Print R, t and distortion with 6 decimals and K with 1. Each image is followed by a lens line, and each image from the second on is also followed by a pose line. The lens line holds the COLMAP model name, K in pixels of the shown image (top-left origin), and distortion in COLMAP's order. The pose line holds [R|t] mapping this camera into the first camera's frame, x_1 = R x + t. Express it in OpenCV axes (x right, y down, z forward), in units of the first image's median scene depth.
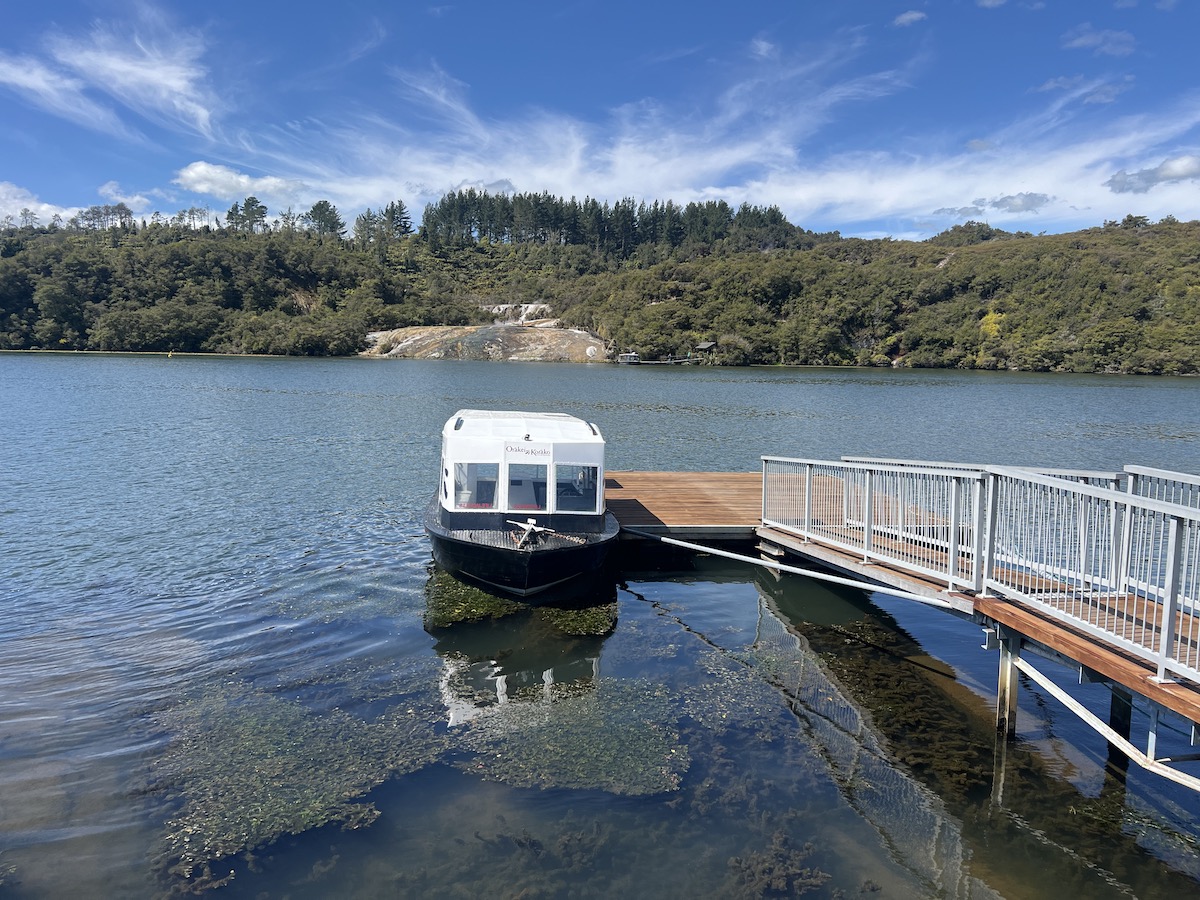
lens RADIAL K [[920.2, 0, 604.1], [0, 920.2, 451.1], [0, 0, 1]] dist [0.008302, 0.000578]
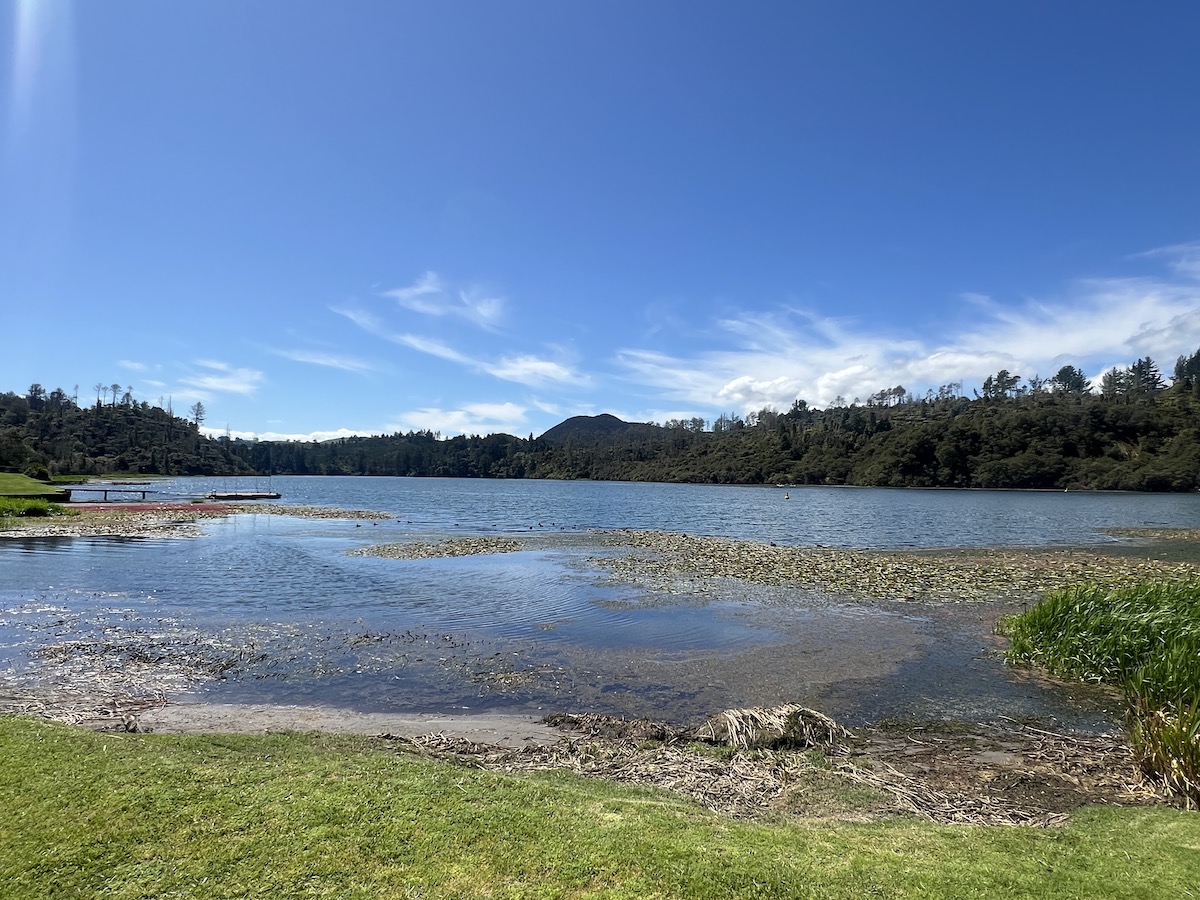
lens RADIAL K [[708.9, 0, 600.4], [0, 708.9, 450.7], [0, 0, 1]] dist [-0.000499, 0.000103]
pose [[0.669217, -0.039432, -0.742020, -0.093705], [-0.080851, 0.988798, -0.125464, 0.022328], [0.738656, 0.143956, 0.658532, -0.192491]]
